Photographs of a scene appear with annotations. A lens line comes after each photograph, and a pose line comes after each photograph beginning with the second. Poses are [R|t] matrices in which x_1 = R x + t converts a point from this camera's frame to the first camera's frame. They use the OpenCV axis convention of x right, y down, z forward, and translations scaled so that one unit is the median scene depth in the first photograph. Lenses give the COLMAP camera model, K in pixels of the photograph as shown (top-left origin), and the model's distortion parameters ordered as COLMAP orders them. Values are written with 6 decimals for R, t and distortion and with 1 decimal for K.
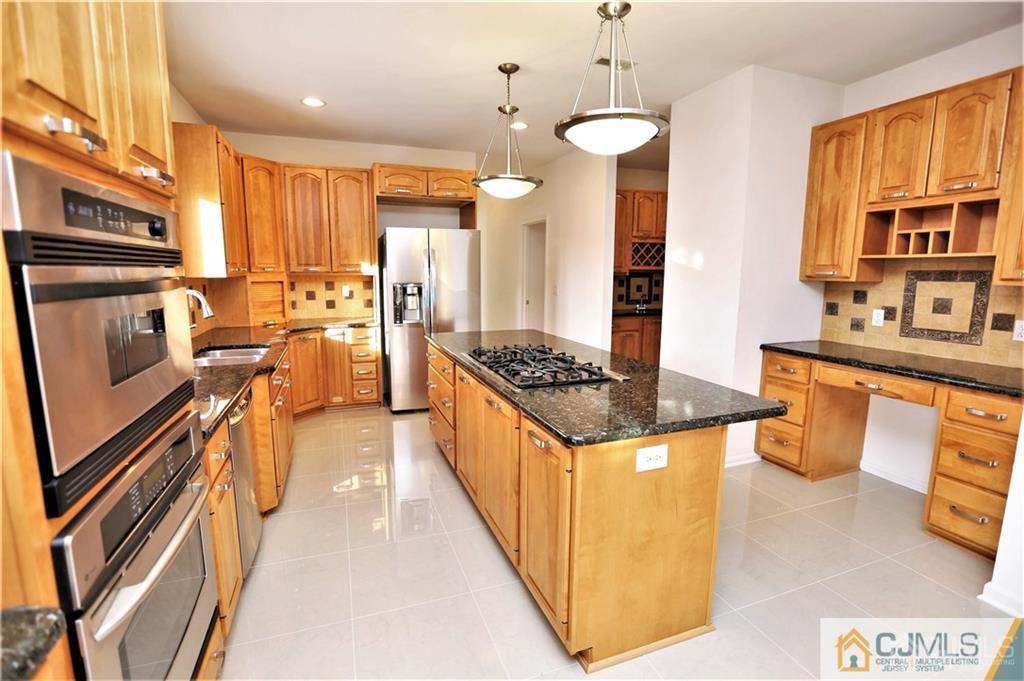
lens RADIAL K [[466.8, 0, 512.0], [0, 466.8, 340.5], [0, 0, 1]] dist [-0.032534, 0.000050]
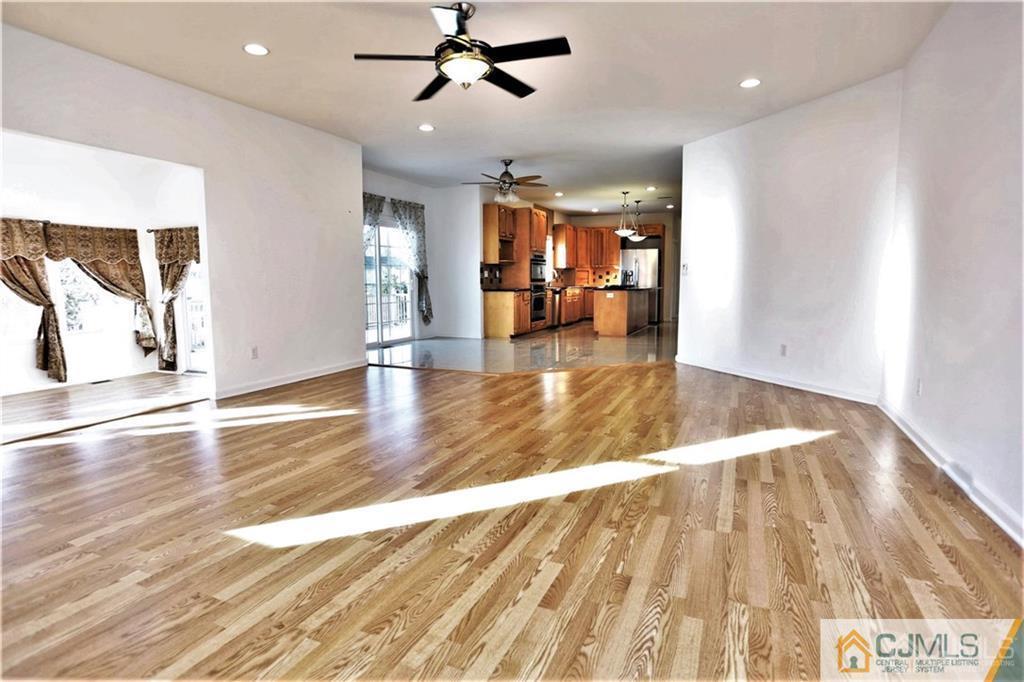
lens RADIAL K [[528.5, 0, 512.0], [0, 528.5, 341.0], [0, 0, 1]] dist [-0.057326, -0.000159]
pose [[0.716075, 0.072967, -0.694199, 1.373735], [-0.096460, 0.995324, 0.005118, 0.312511], [0.691326, 0.063298, 0.719765, -1.517808]]
